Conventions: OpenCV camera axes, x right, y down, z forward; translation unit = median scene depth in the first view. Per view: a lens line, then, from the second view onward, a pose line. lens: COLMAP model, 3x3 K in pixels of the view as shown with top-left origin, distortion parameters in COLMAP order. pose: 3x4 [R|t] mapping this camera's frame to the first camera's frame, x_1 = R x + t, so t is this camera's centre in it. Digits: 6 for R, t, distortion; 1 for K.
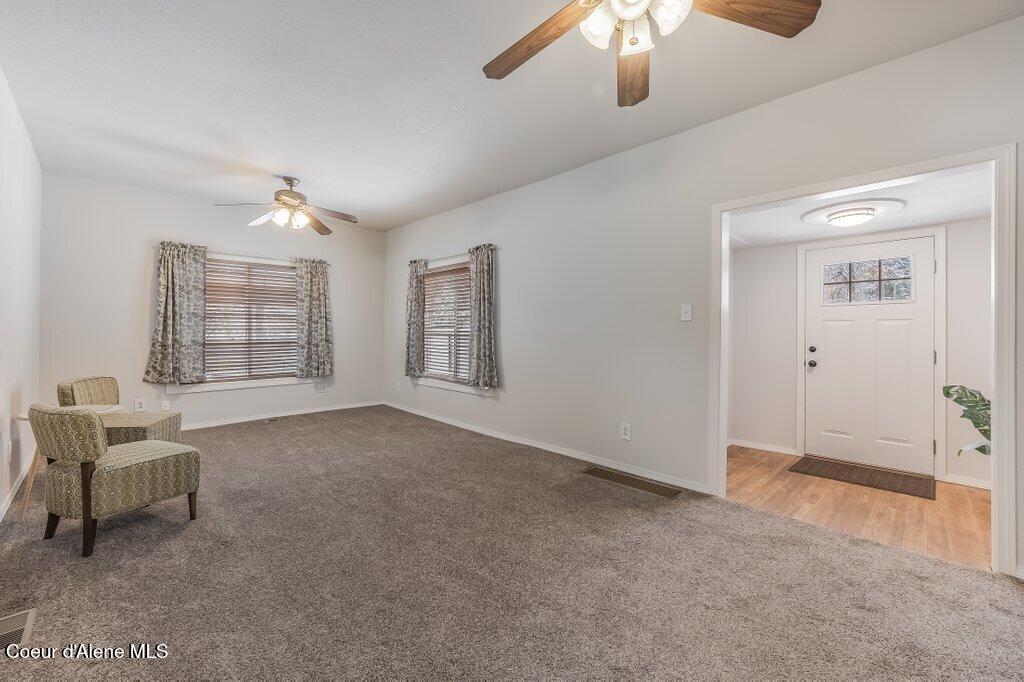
lens RADIAL K [[414.5, 0, 513.6], [0, 414.5, 337.6], [0, 0, 1]] dist [-0.002728, 0.000095]
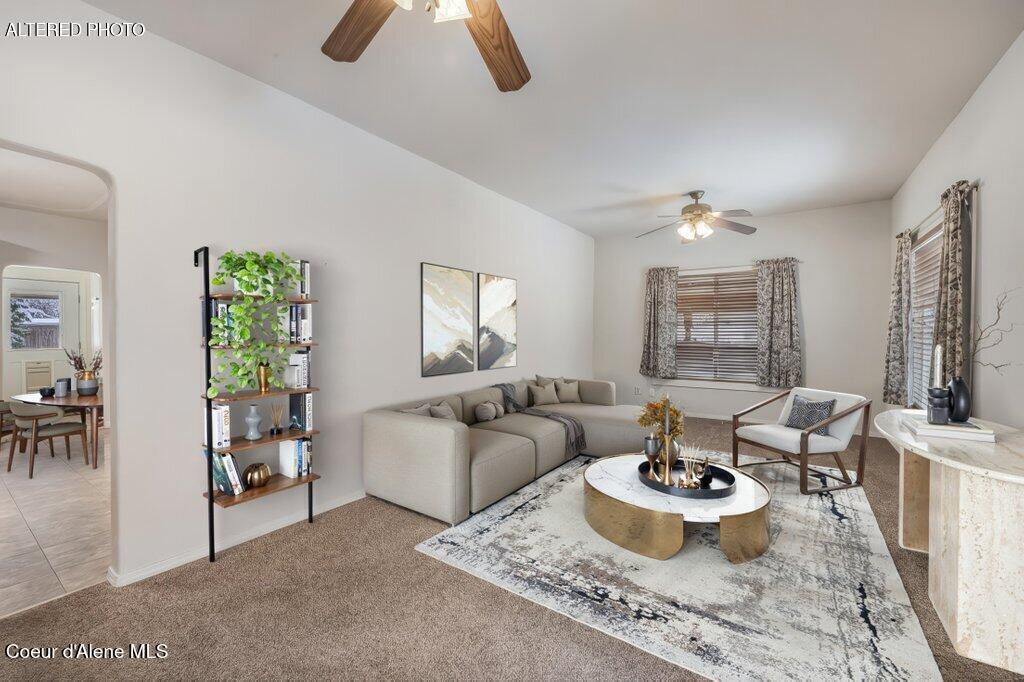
lens RADIAL K [[414.5, 0, 513.6], [0, 414.5, 337.6], [0, 0, 1]] dist [-0.002728, 0.000095]
pose [[0.202924, 0.006813, -0.979171, 0.344074], [-0.020292, 0.999790, 0.002751, -0.005587], [0.978984, 0.019311, 0.203020, 0.284753]]
